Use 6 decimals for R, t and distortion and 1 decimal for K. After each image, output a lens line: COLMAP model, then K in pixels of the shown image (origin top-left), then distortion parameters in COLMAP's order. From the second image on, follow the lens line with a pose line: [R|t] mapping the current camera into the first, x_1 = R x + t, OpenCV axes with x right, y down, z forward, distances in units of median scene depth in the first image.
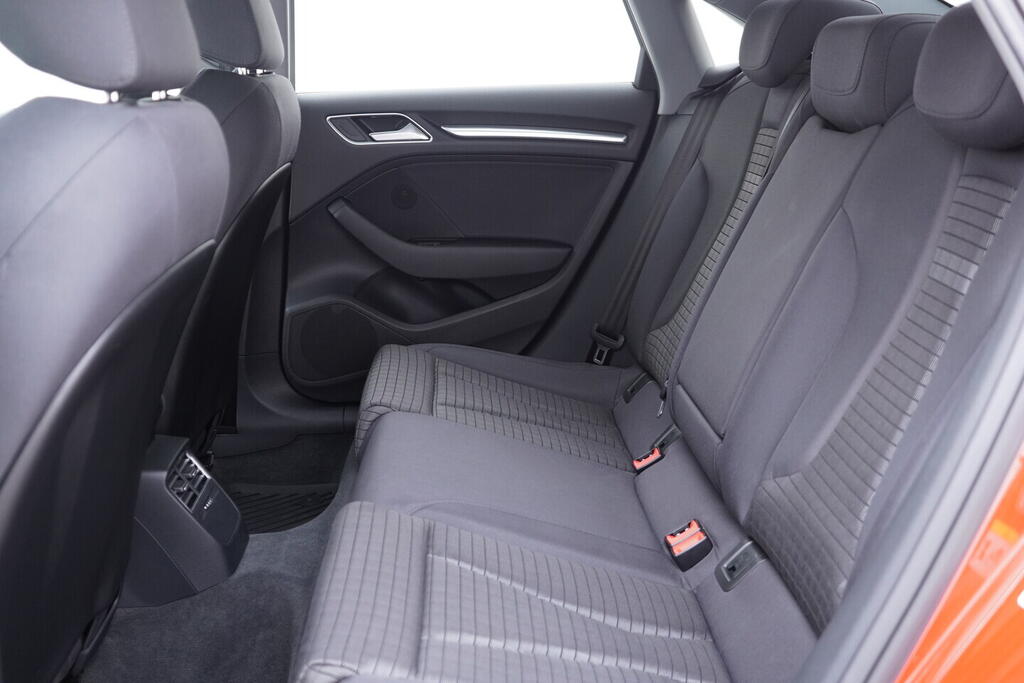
lens RADIAL K [[1078.9, 0, 512.0], [0, 1078.9, 341.5], [0, 0, 1]] dist [-0.014822, 0.033769]
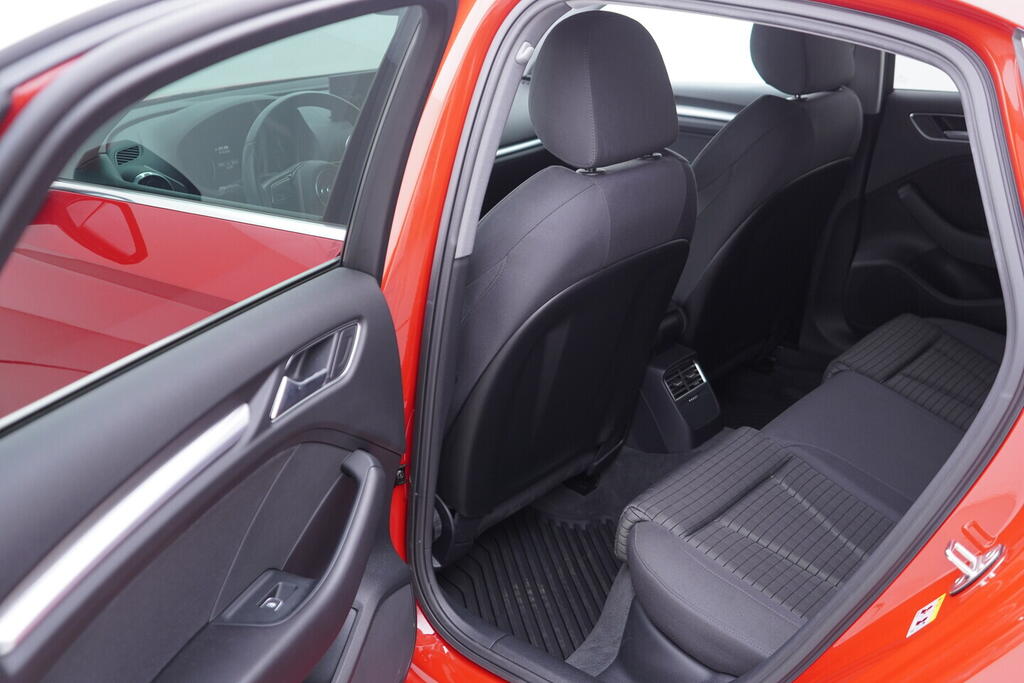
lens RADIAL K [[1078.9, 0, 512.0], [0, 1078.9, 341.5], [0, 0, 1]] dist [-0.014822, 0.033769]
pose [[0.716968, 0.245262, -0.652536, 0.352817], [-0.156426, 0.968797, 0.192261, -0.124002], [0.679329, -0.035772, 0.732962, -0.186341]]
